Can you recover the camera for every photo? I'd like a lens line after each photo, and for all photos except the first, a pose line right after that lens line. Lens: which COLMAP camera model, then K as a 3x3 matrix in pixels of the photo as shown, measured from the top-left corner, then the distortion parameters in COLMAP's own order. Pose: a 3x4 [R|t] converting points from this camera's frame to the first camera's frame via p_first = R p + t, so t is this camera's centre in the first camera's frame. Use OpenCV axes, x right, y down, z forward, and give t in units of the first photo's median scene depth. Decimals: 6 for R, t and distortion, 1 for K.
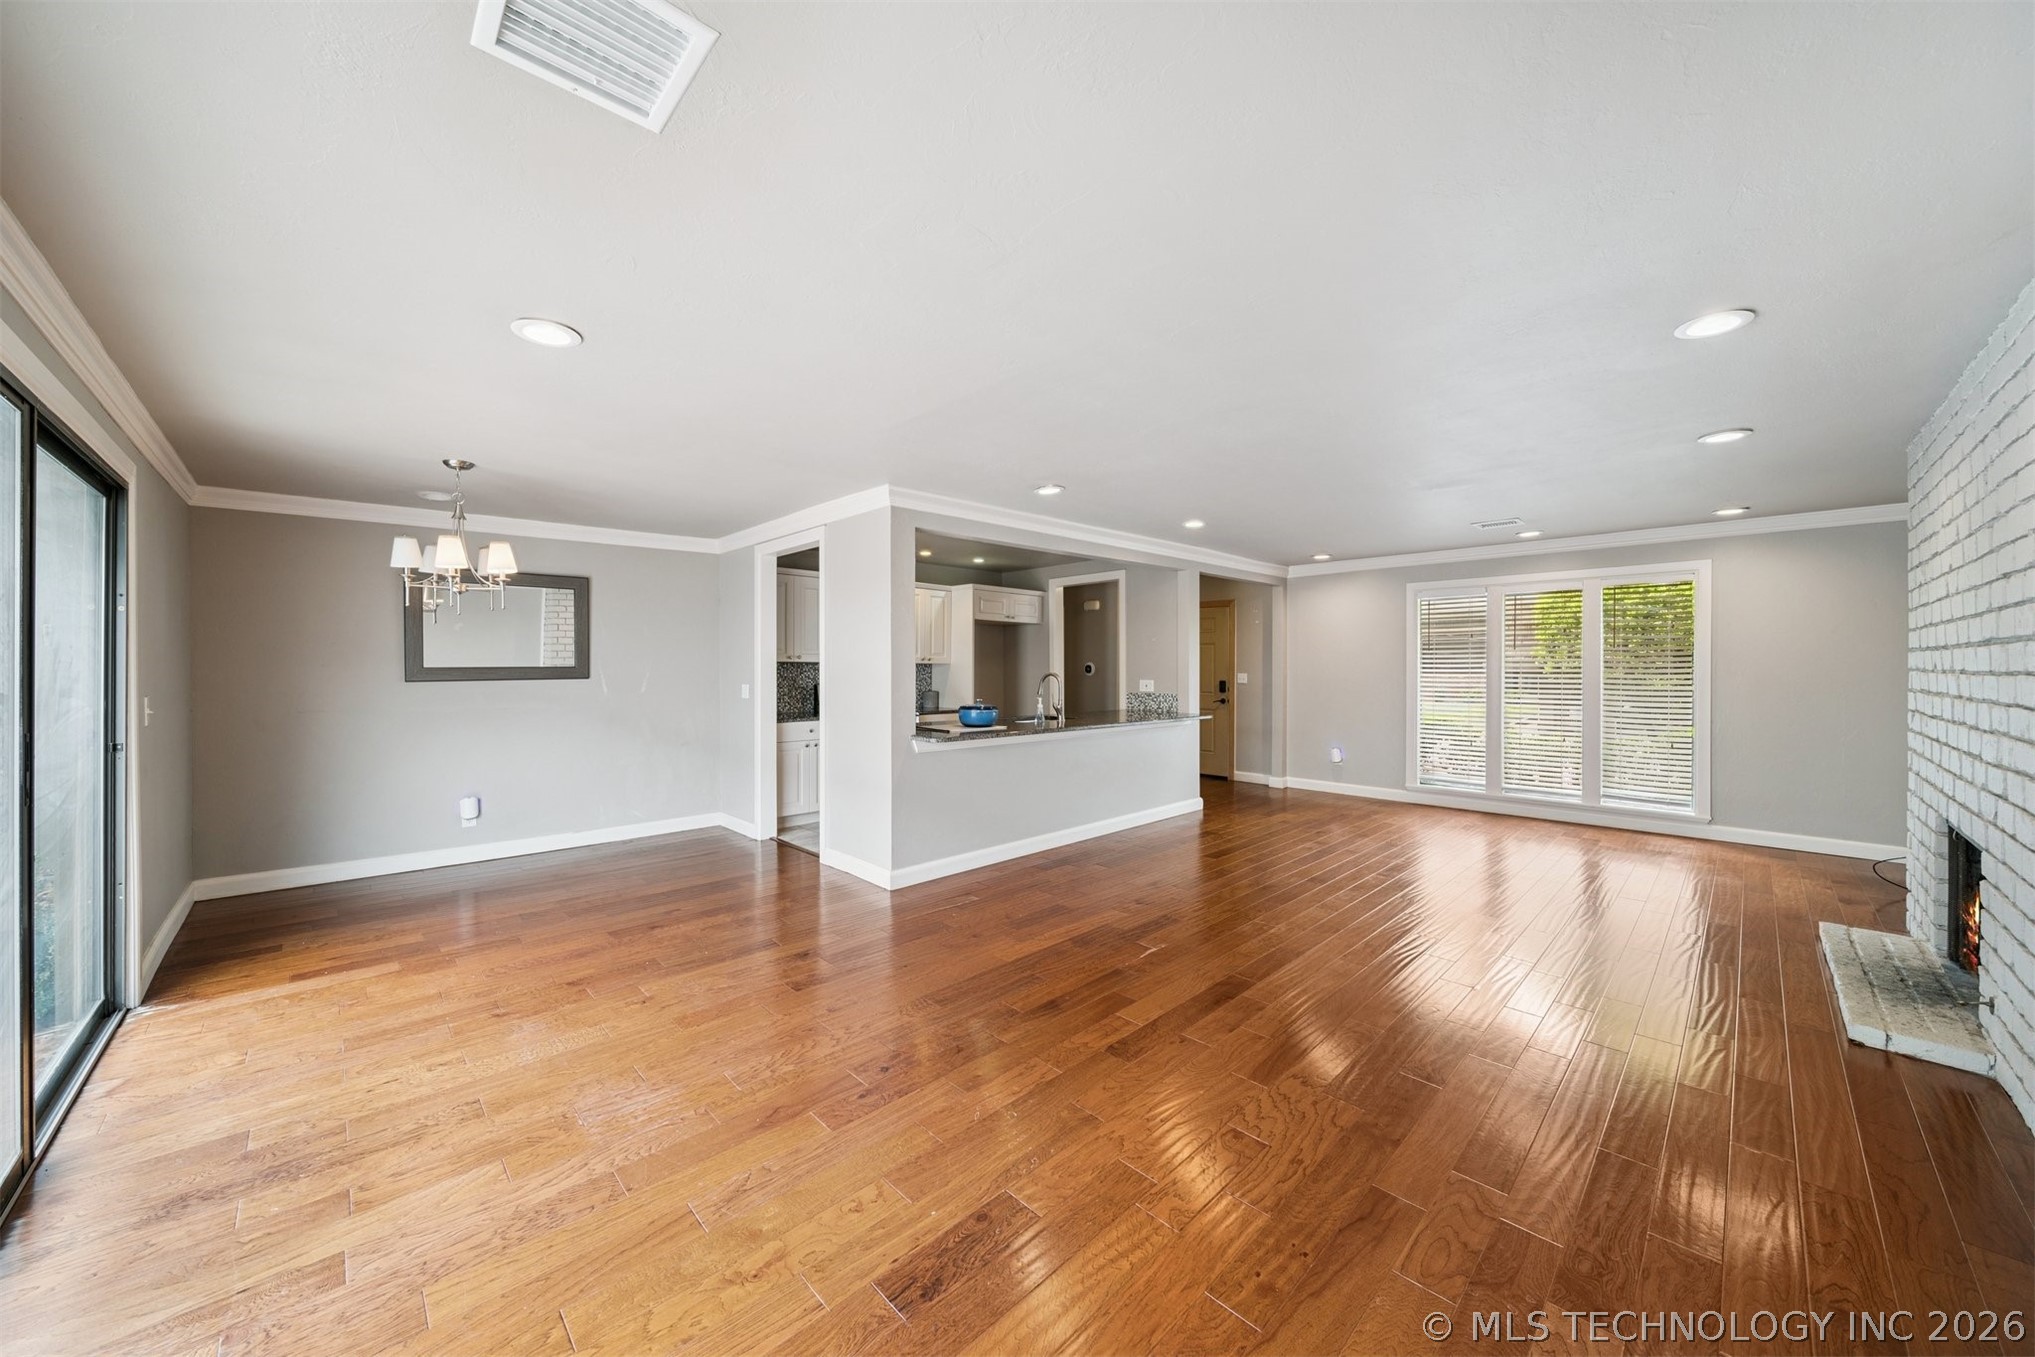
lens RADIAL K [[711.1, 0, 1002.2], [0, 711.1, 680.1], [0, 0, 1]] dist [-0.001247, 0.000029]
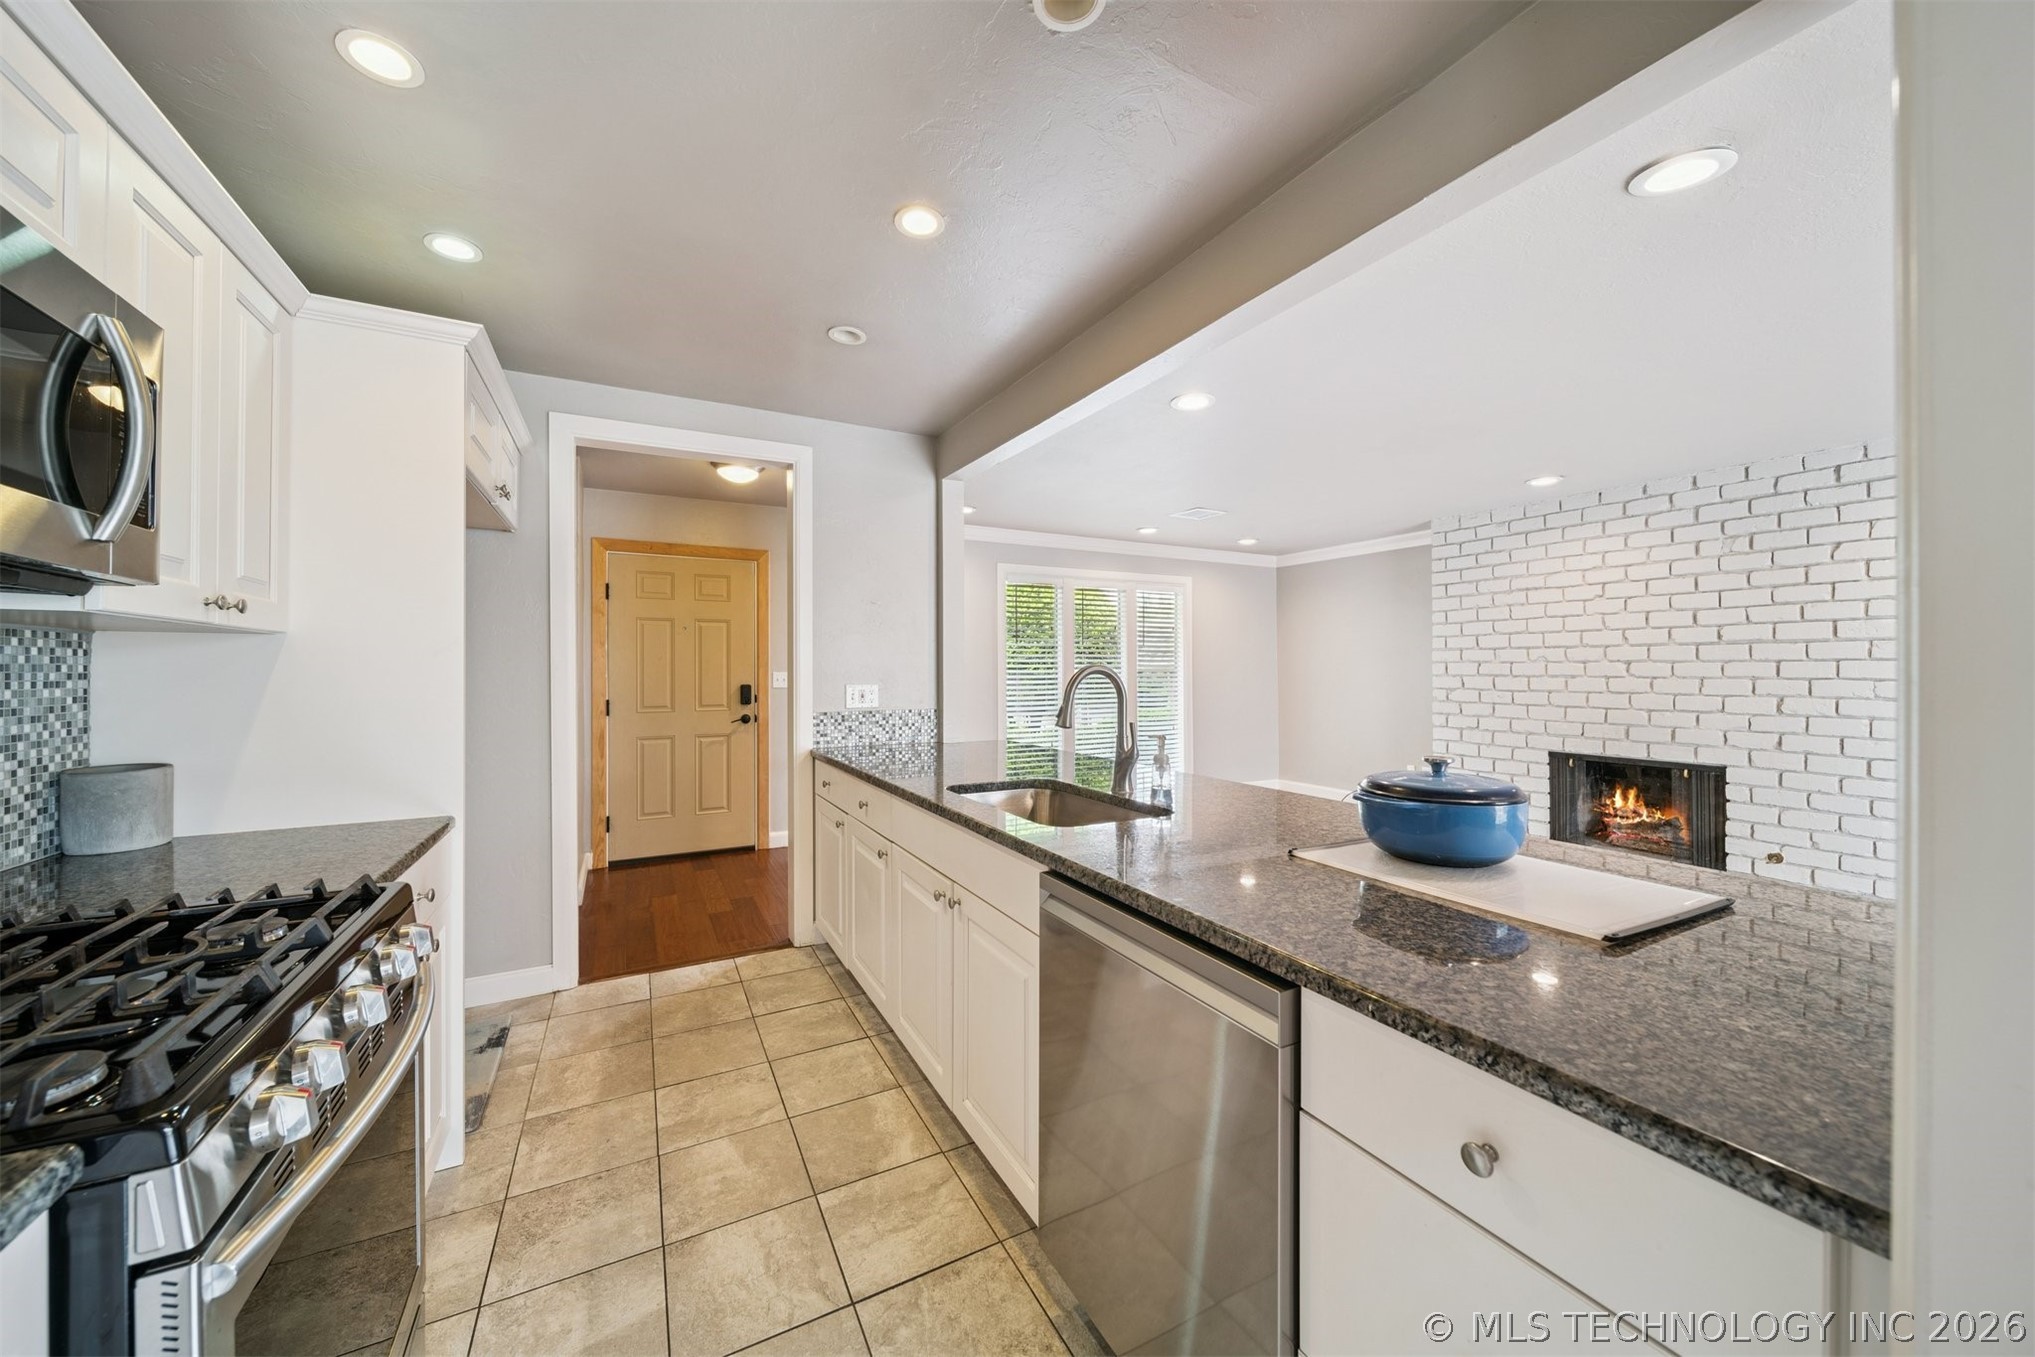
lens RADIAL K [[713.1, 0, 1000.0], [0, 713.1, 672.2], [0, 0, 1]] dist [-0.000786, -0.000436]
pose [[0.272118, -0.006137, 0.962244, -0.343338], [0.020322, 0.999793, 0.000630, -0.009515], [-0.962049, 0.019383, 0.272186, 1.080222]]
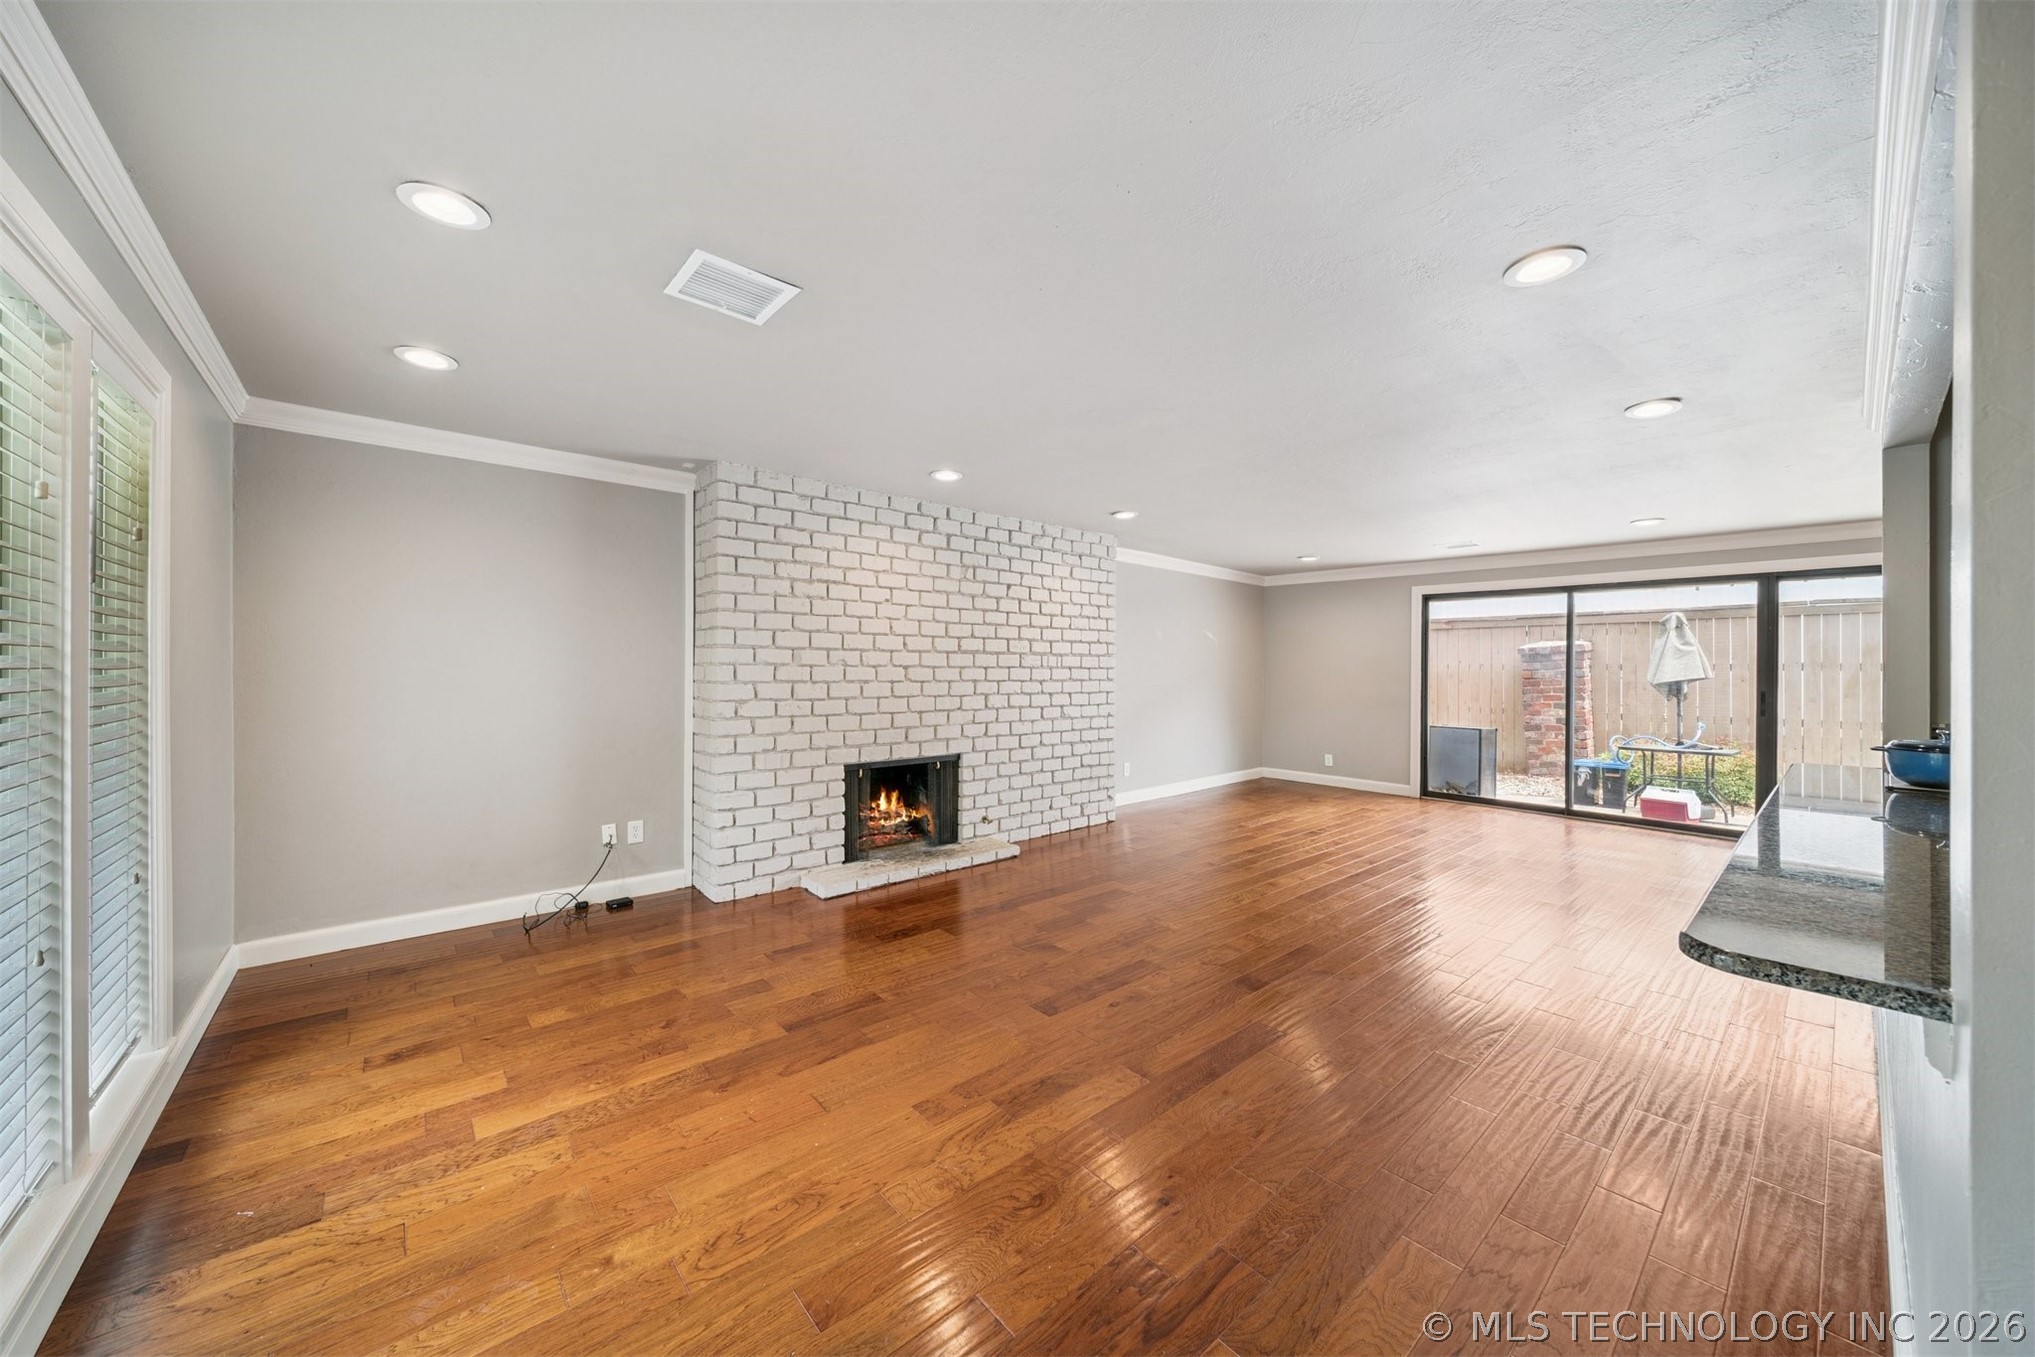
lens RADIAL K [[714.0, 0, 1003.2], [0, 714.0, 664.1], [0, 0, 1]] dist [-0.001122, -0.000387]
pose [[-0.998516, -0.004996, 0.054237, 0.572355], [-0.004403, 0.999929, 0.011055, -0.020533], [-0.054288, 0.010800, -0.998467, 1.498991]]
